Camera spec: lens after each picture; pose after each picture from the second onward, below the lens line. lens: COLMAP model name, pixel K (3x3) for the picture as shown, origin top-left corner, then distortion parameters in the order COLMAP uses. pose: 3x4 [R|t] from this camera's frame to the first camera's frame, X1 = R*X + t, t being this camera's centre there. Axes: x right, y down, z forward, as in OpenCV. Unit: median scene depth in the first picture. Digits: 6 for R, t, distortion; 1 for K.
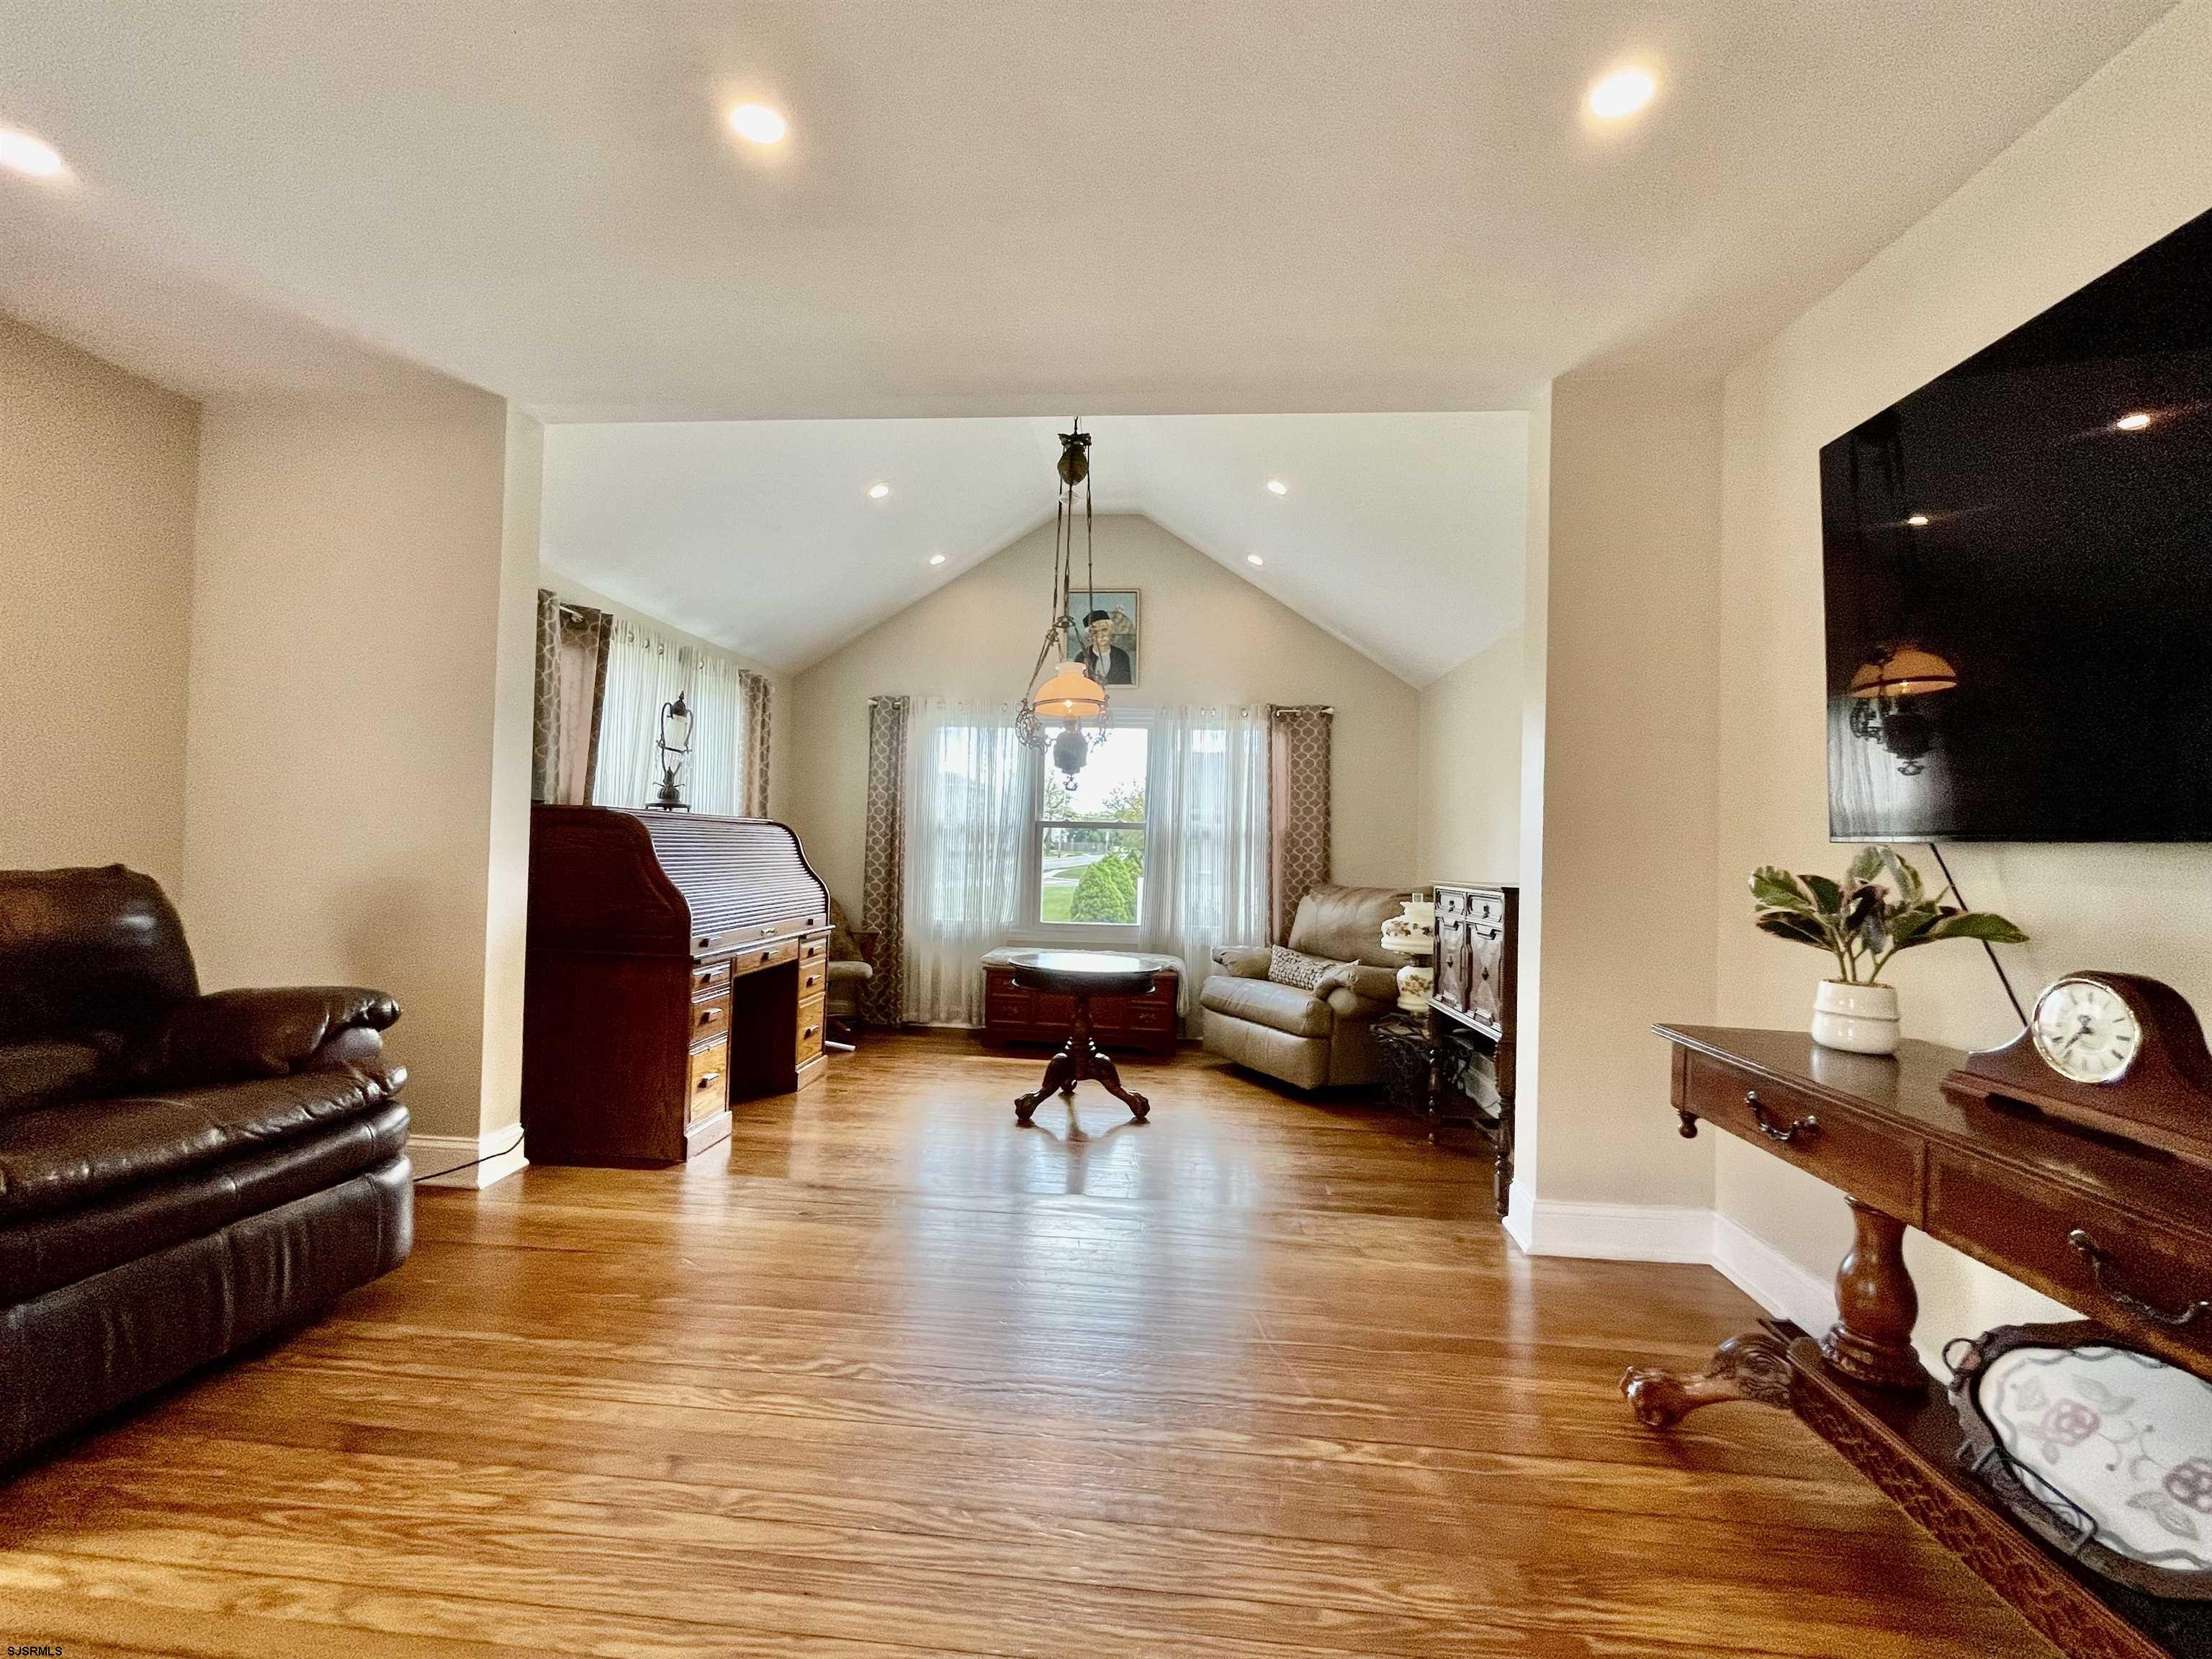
lens RADIAL K [[908.7, 0, 1106.0], [0, 908.7, 829.5], [0, 0, 1]] dist [-0.000740, -0.000009]
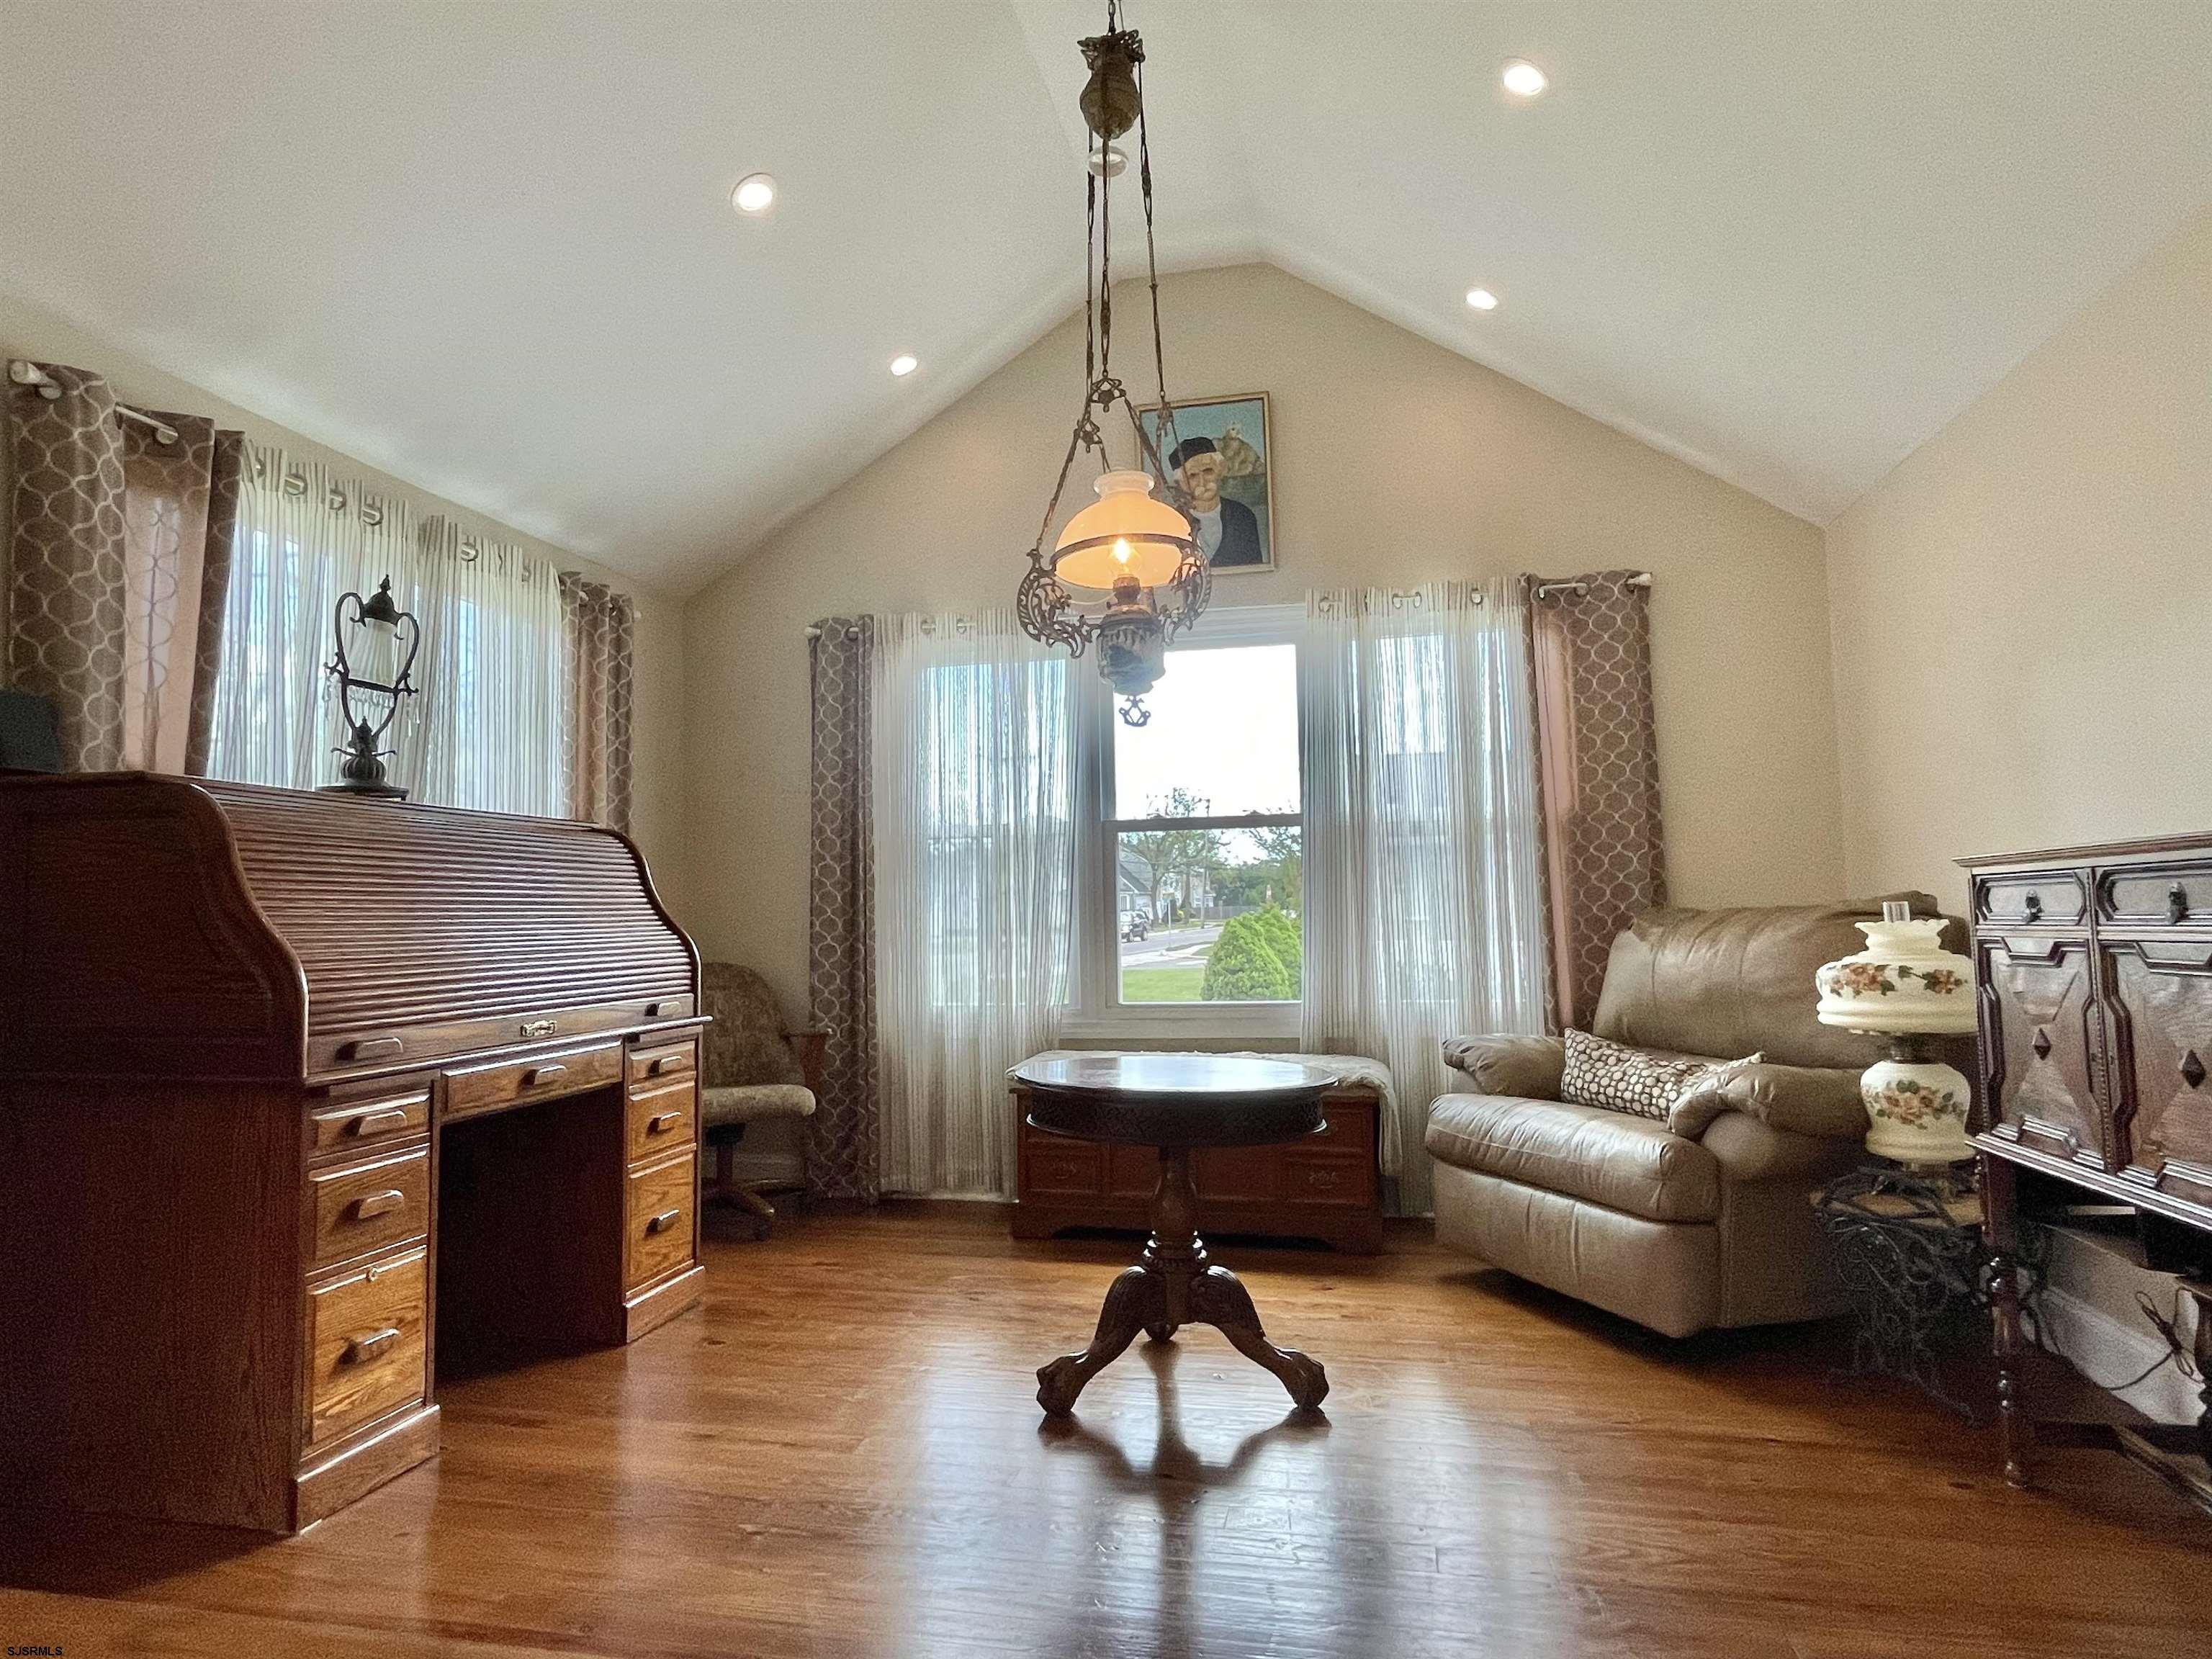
lens RADIAL K [[1258.6, 0, 1106.0], [0, 1258.6, 829.5], [0, 0, 1]] dist [0.001621, -0.000236]
pose [[0.990449, -0.052775, -0.127382, 0.029347], [0.045945, 0.997375, -0.055974, 0.049664], [0.130001, 0.049587, 0.990273, 0.306350]]
